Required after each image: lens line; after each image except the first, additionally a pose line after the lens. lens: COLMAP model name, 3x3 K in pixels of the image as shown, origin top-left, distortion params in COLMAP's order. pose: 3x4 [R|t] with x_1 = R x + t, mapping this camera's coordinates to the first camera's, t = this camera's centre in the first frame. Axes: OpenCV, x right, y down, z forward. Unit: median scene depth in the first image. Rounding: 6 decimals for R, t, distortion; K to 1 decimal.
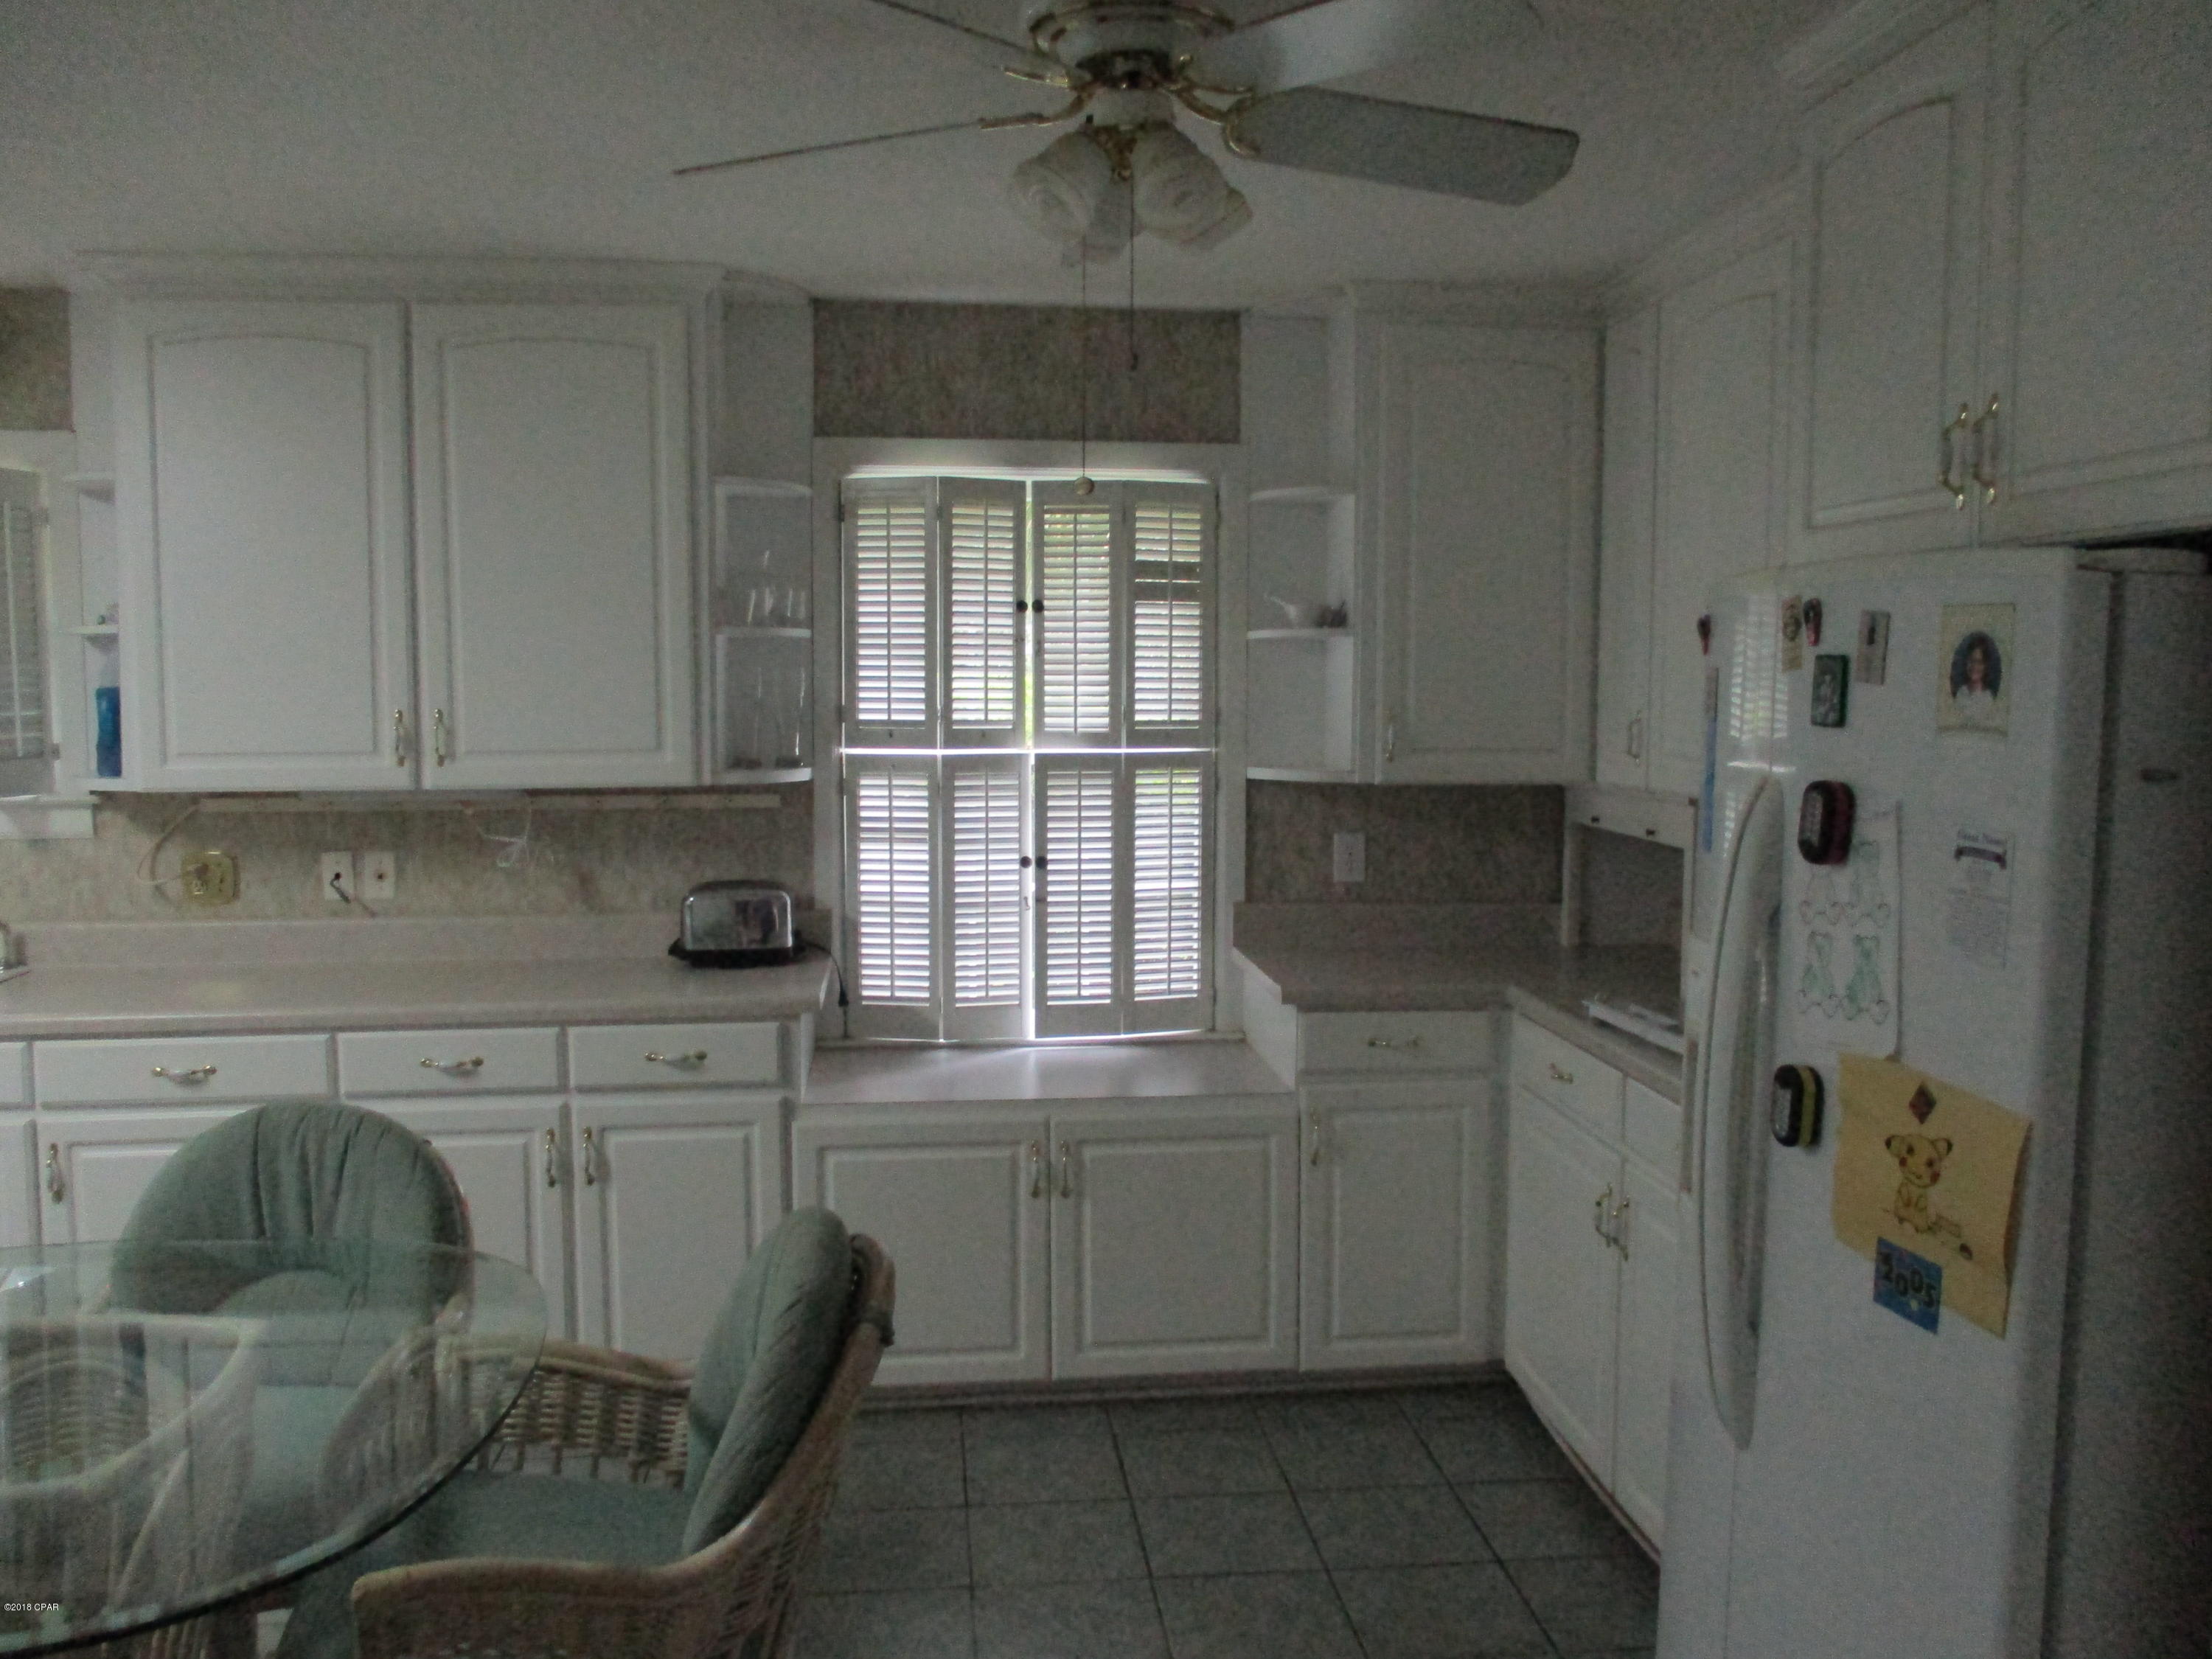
lens RADIAL K [[1854.8, 0, 1112.7], [0, 1854.8, 824.9], [0, 0, 1]] dist [-0.022174, 0.000615]
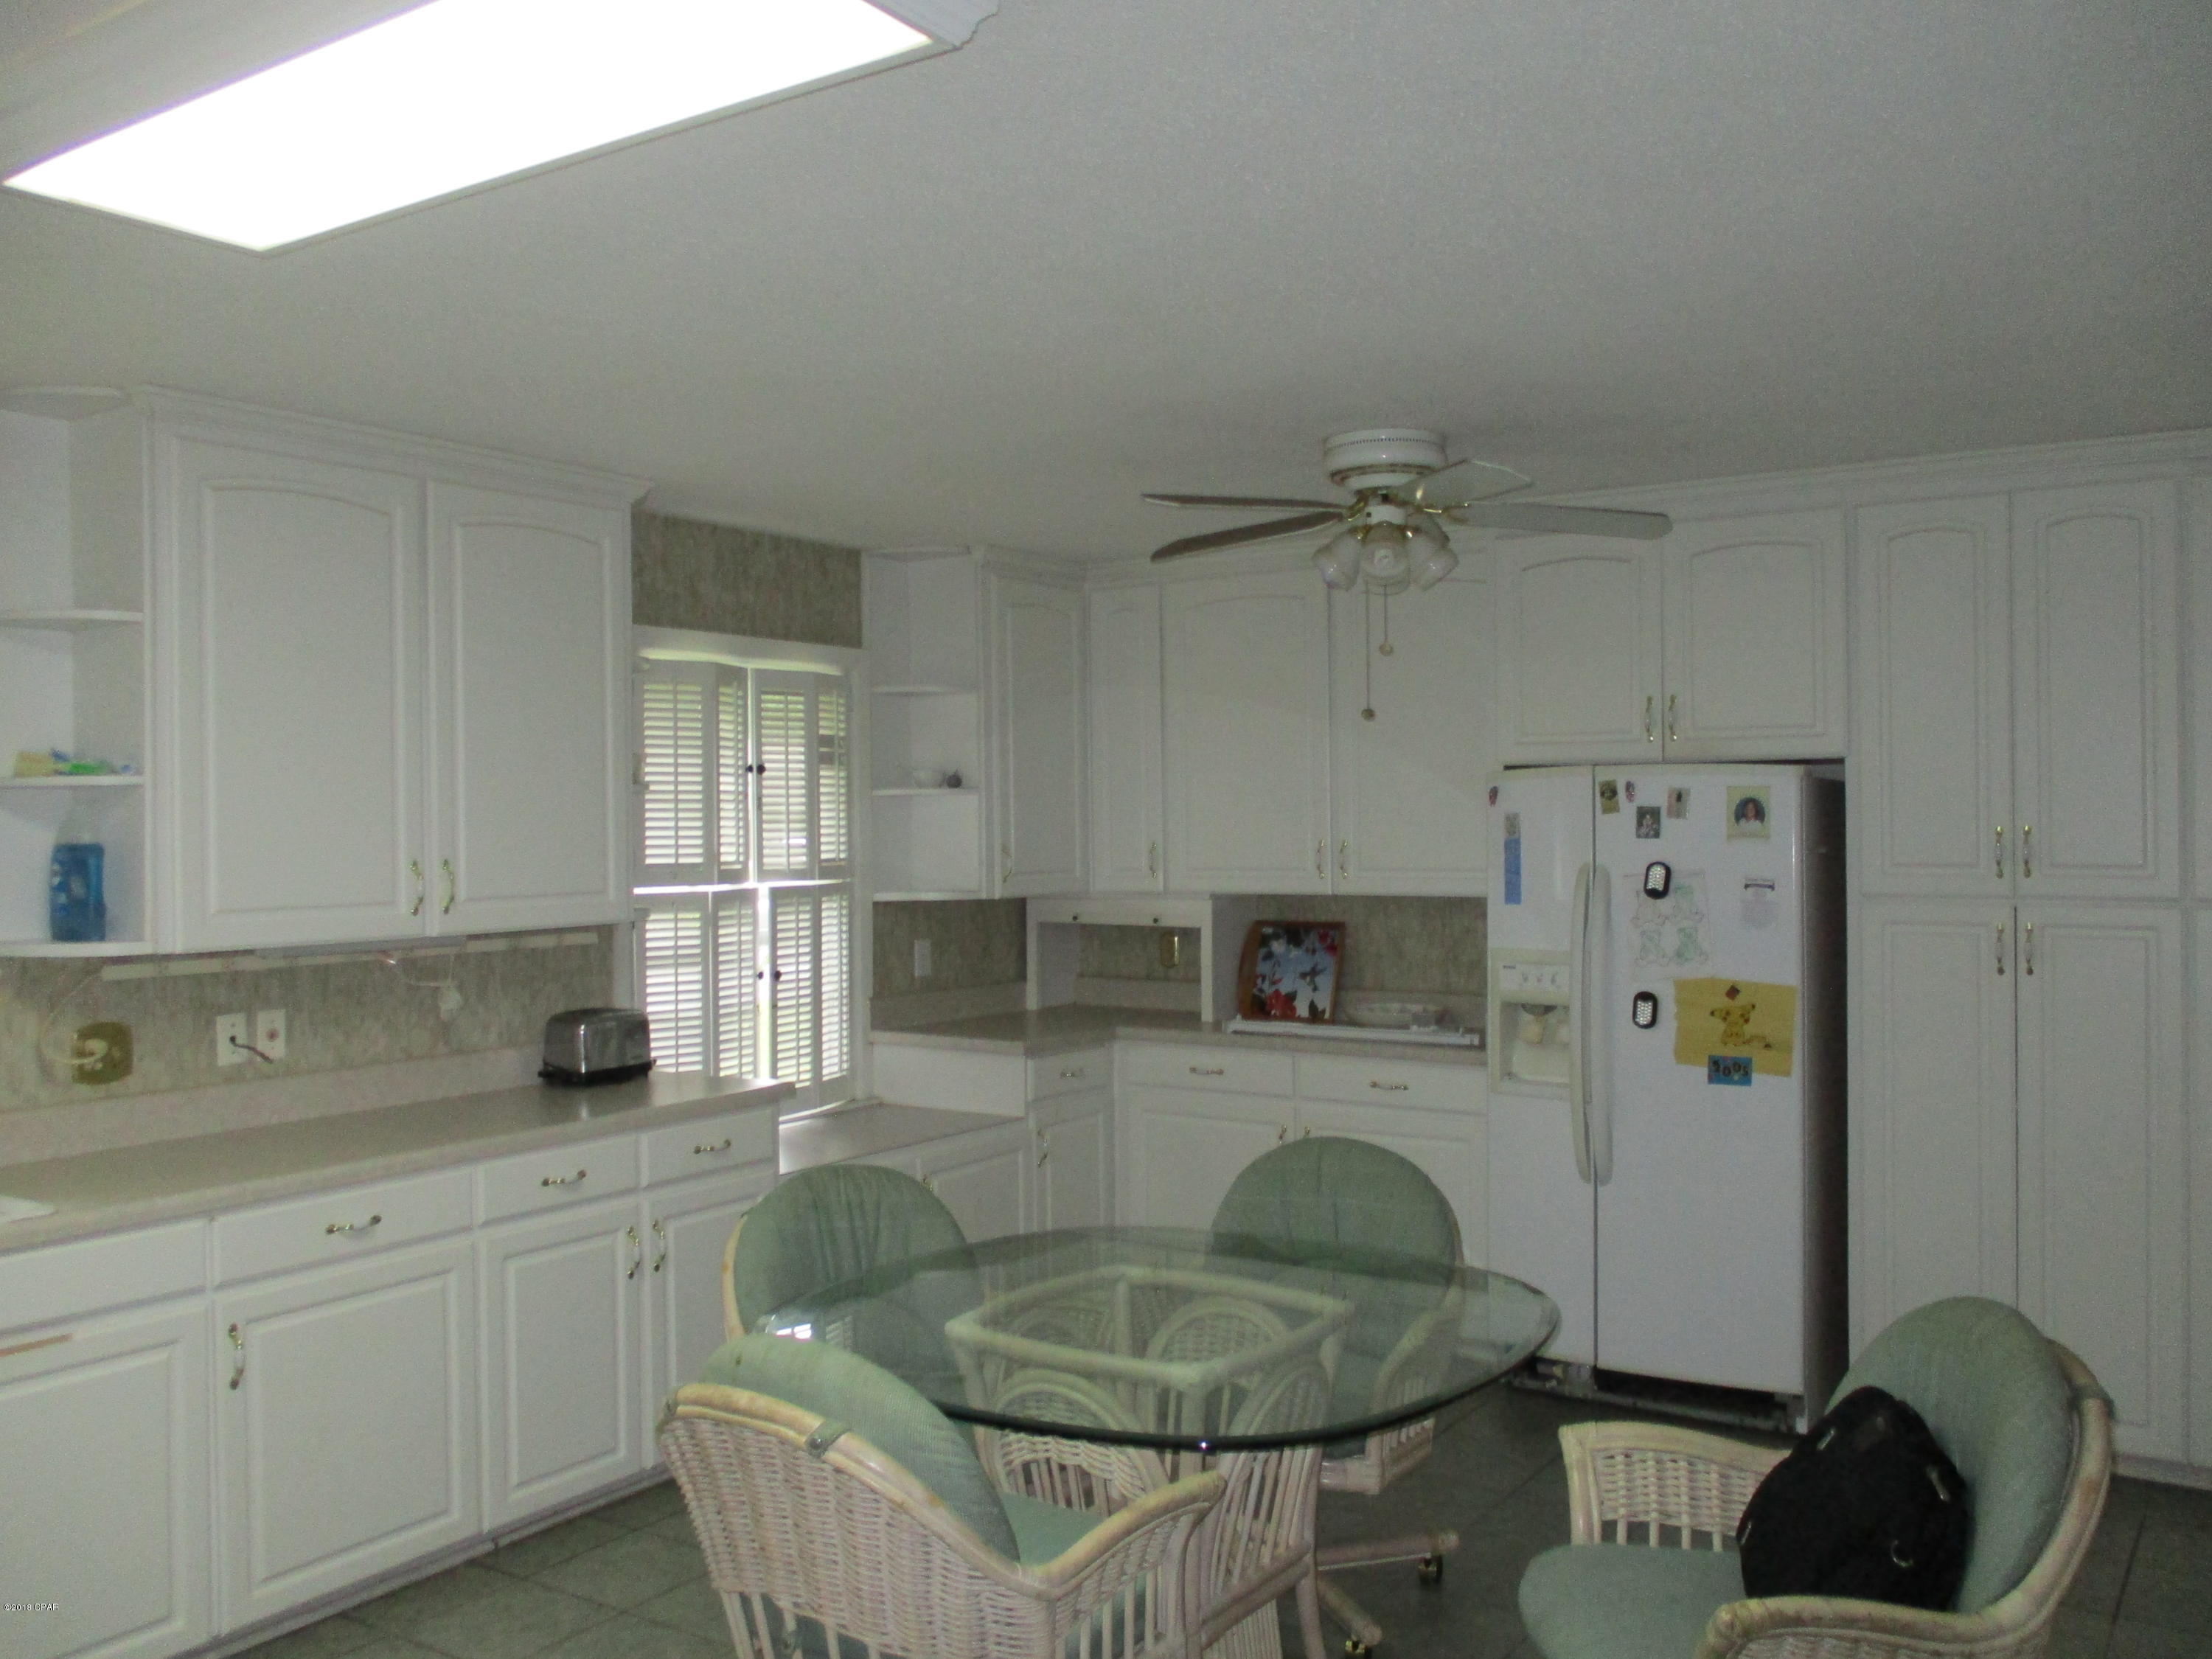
lens RADIAL K [[1854.8, 0, 1158.5], [0, 1854.8, 864.0], [0, 0, 1]] dist [-0.022174, 0.000615]
pose [[0.641072, -0.026864, 0.767010, -0.871839], [0.072449, 0.997043, -0.025633, -0.003658], [-0.764053, 0.072001, 0.641123, 0.007401]]
